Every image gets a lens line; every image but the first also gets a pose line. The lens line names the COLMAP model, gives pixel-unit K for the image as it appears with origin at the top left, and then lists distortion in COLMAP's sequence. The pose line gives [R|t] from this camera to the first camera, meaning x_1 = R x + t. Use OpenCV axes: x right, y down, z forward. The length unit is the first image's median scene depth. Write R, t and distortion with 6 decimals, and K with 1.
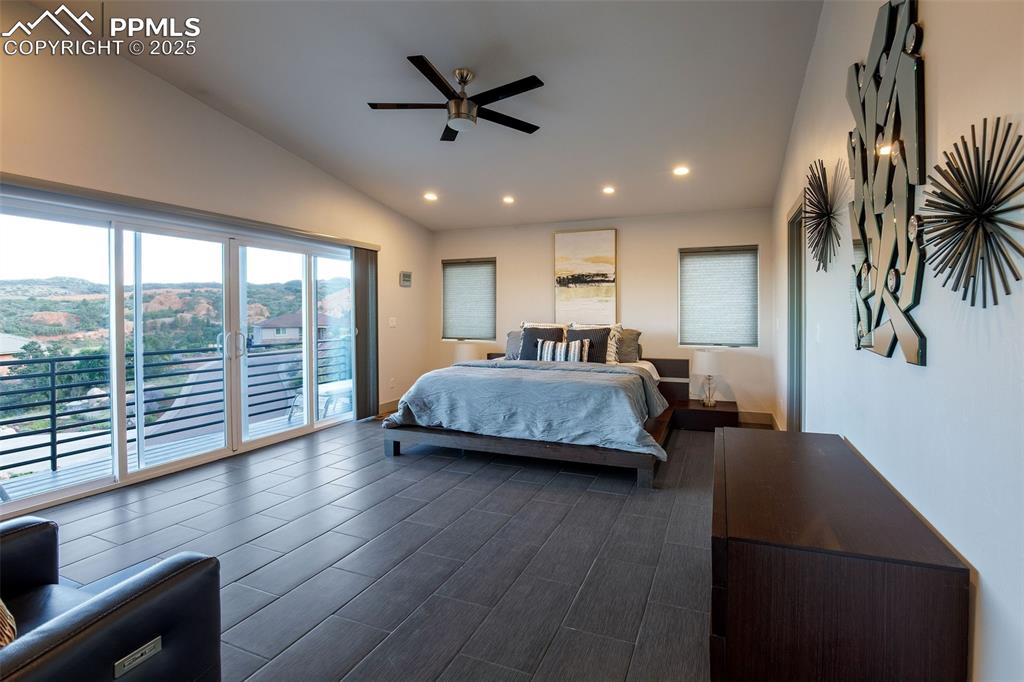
lens RADIAL K [[476.5, 0, 511.2], [0, 476.5, 310.4], [0, 0, 1]] dist [0.001072, -0.000158]
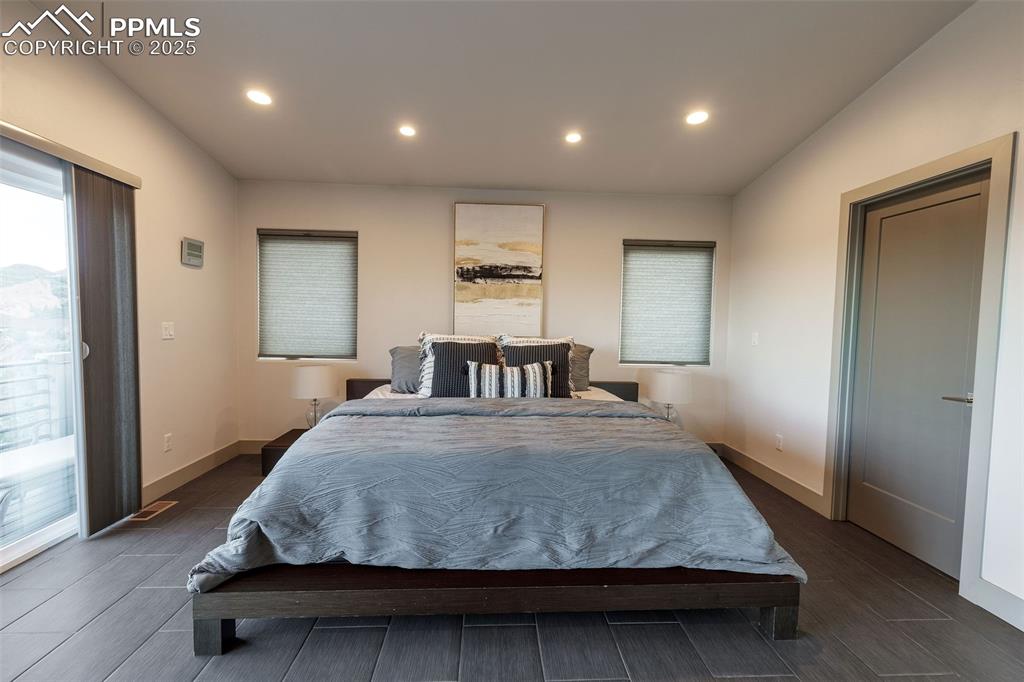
lens RADIAL K [[472.0, 0, 513.8], [0, 472.0, 343.3], [0, 0, 1]] dist [0.010527, -0.000289]
pose [[0.900496, -0.001704, 0.434860, -0.158343], [-0.022843, 0.998426, 0.051217, 0.003756], [-0.434263, -0.056054, 0.899040, 0.421807]]
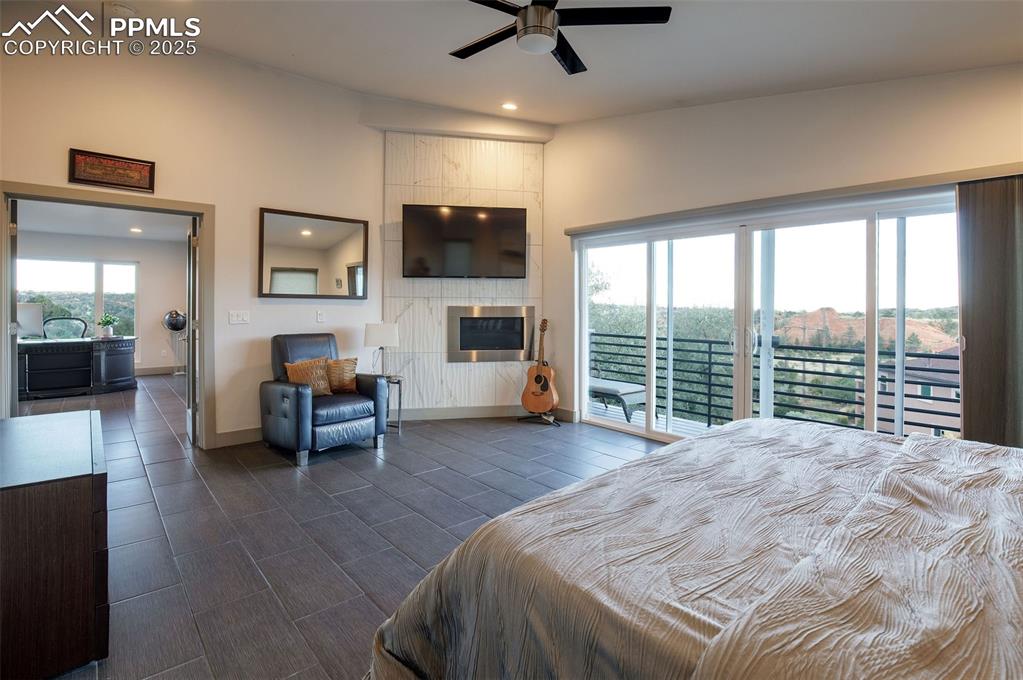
lens RADIAL K [[476.0, 0, 510.7], [0, 476.0, 309.4], [0, 0, 1]] dist [0.001072, -0.000158]
pose [[-0.405706, 0.011249, -0.913934, 0.370455], [-0.001401, 0.999915, 0.012929, -0.000908], [0.914003, 0.006526, -0.405656, 0.819792]]
